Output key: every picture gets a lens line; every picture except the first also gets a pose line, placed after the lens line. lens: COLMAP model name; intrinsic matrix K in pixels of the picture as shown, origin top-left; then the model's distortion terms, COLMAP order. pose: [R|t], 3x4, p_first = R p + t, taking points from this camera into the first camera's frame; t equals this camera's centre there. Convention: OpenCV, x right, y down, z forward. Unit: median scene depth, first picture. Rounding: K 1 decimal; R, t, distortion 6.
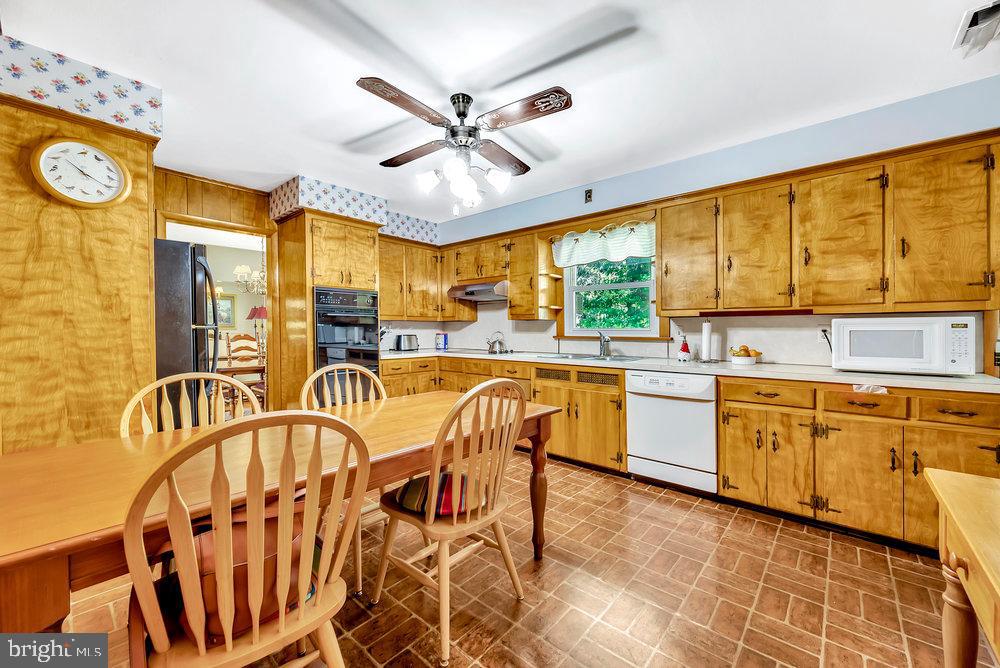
lens RADIAL K [[396.6, 0, 503.3], [0, 396.6, 332.2], [0, 0, 1]] dist [-0.001639, 0.000001]
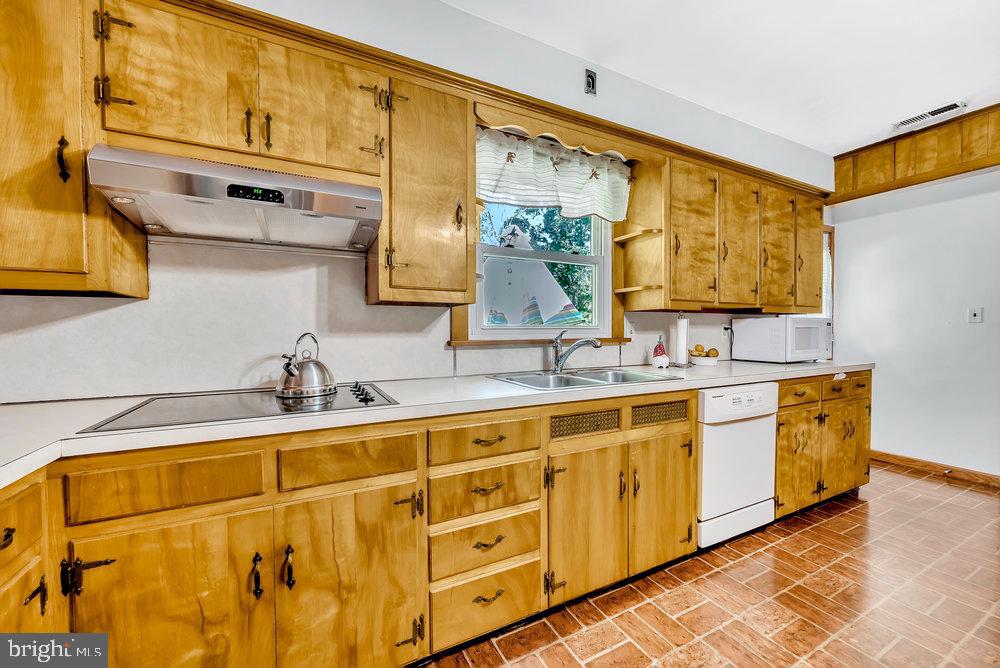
lens RADIAL K [[396.6, 0, 502.6], [0, 396.6, 333.2], [0, 0, 1]] dist [-0.001639, 0.000001]
pose [[0.368312, -0.011197, 0.929635, -0.393429], [0.007397, 0.999931, 0.009113, -0.004666], [-0.929673, 0.003520, 0.368369, 1.050867]]
